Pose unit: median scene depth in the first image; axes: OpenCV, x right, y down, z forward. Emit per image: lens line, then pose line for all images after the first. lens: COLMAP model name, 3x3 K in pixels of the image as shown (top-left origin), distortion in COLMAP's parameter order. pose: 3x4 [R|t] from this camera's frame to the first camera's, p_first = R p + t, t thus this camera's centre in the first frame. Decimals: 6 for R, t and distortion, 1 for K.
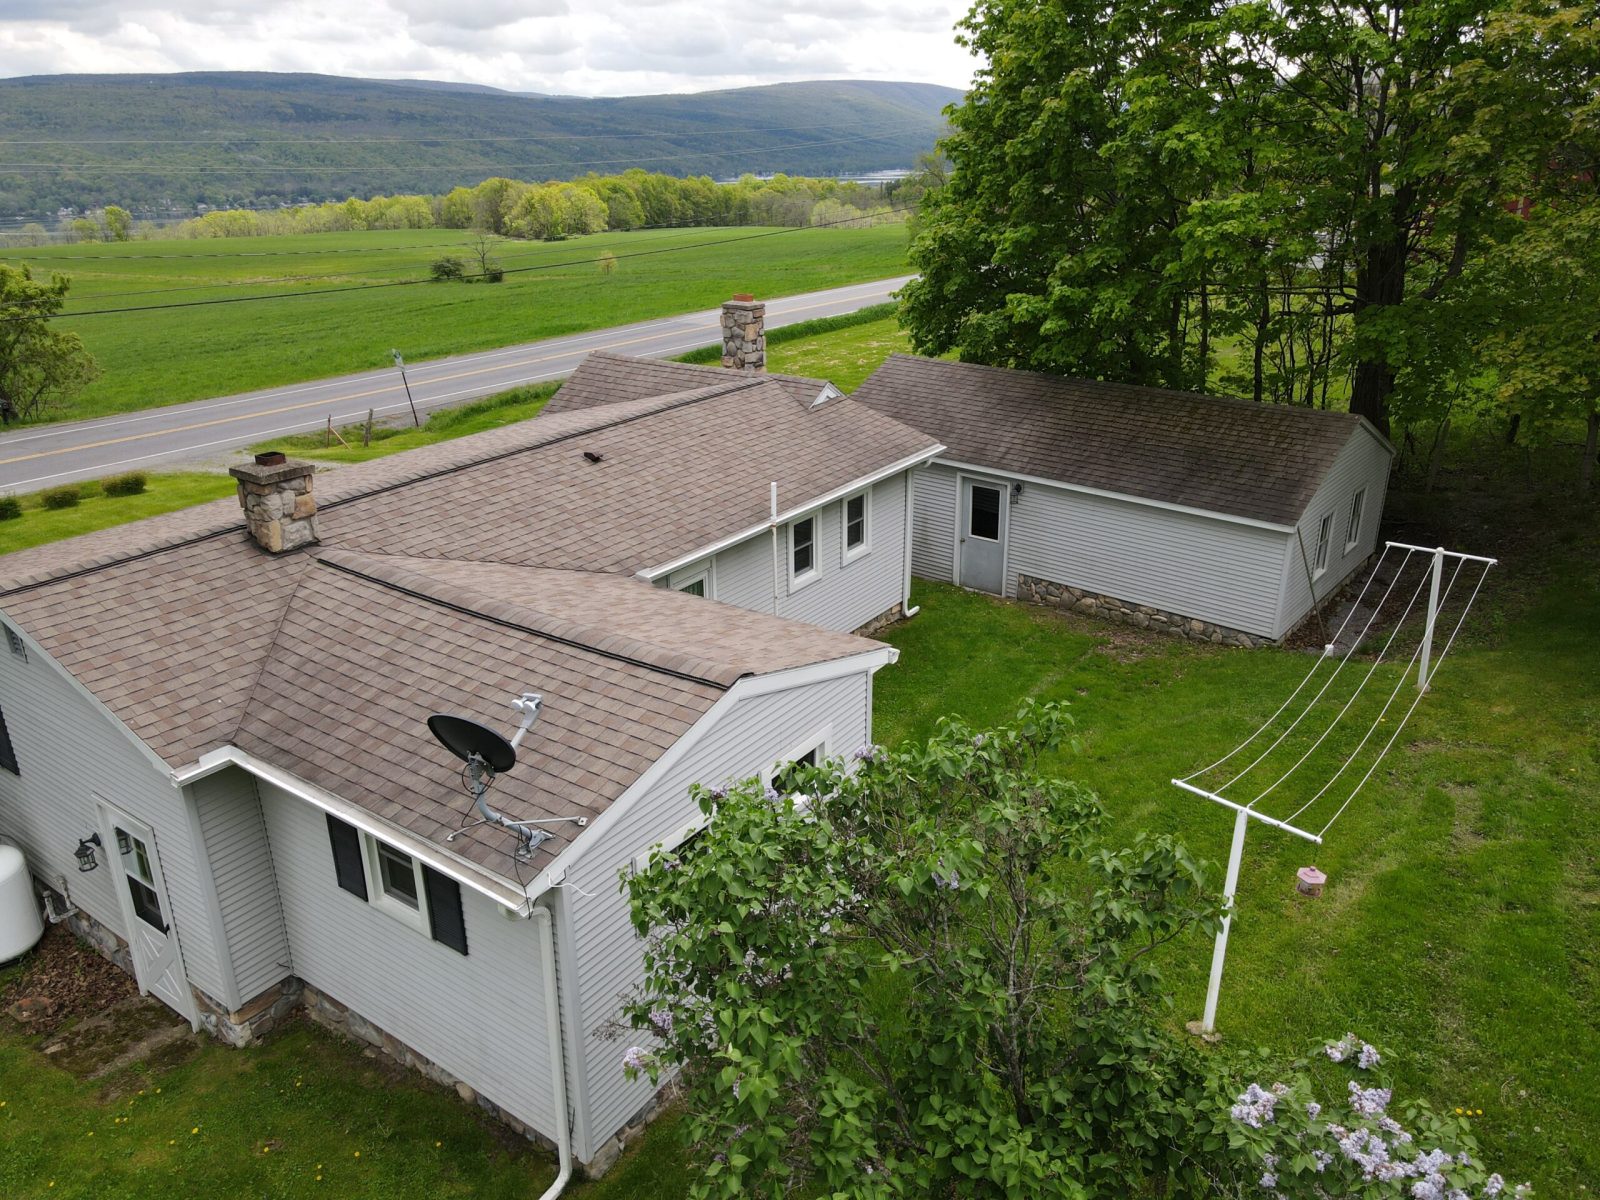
lens RADIAL K [[1162.4, 0, 790.3], [0, 1162.4, 599.7], [0, 0, 1]] dist [0.011266, 0.008582]
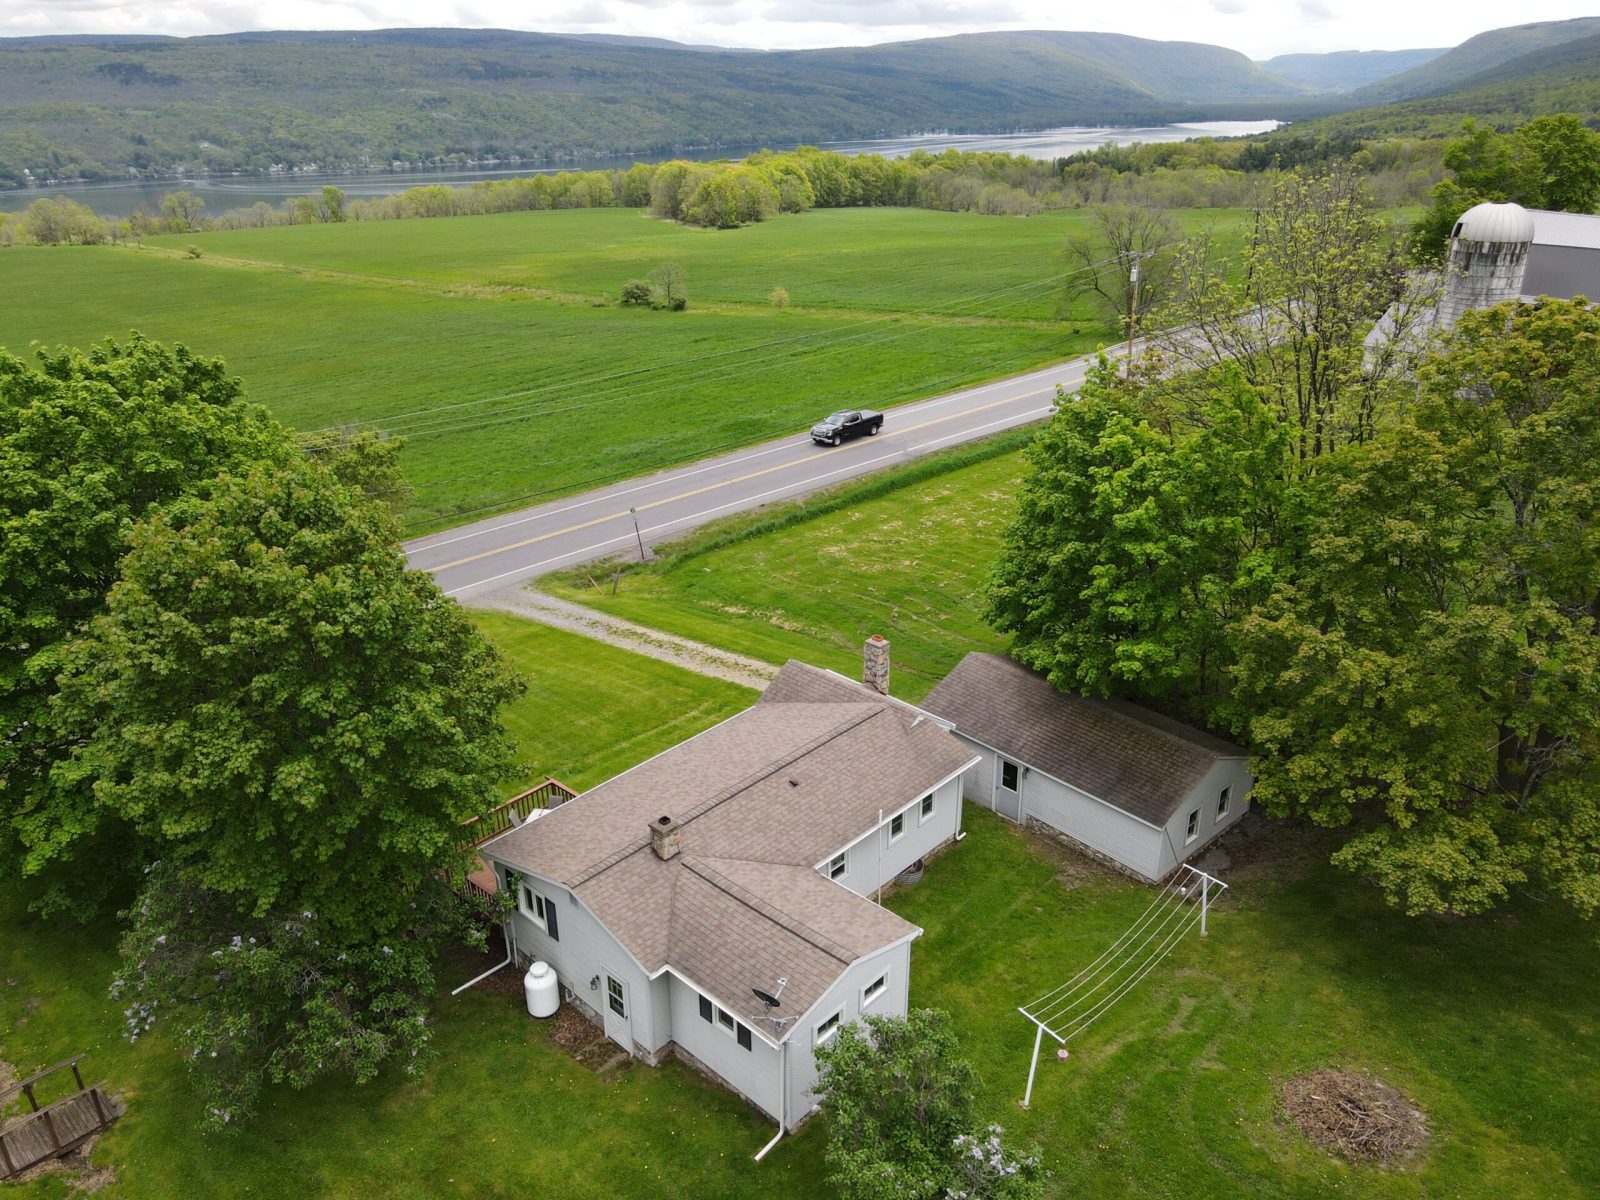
lens RADIAL K [[1162.4, 0, 789.9], [0, 1162.4, 603.3], [0, 0, 1]] dist [0.011266, 0.008582]
pose [[0.990479, 0.055102, -0.126156, 0.083269], [-0.050198, 0.997867, 0.041731, -0.681692], [0.128187, -0.035001, 0.991132, -1.320184]]
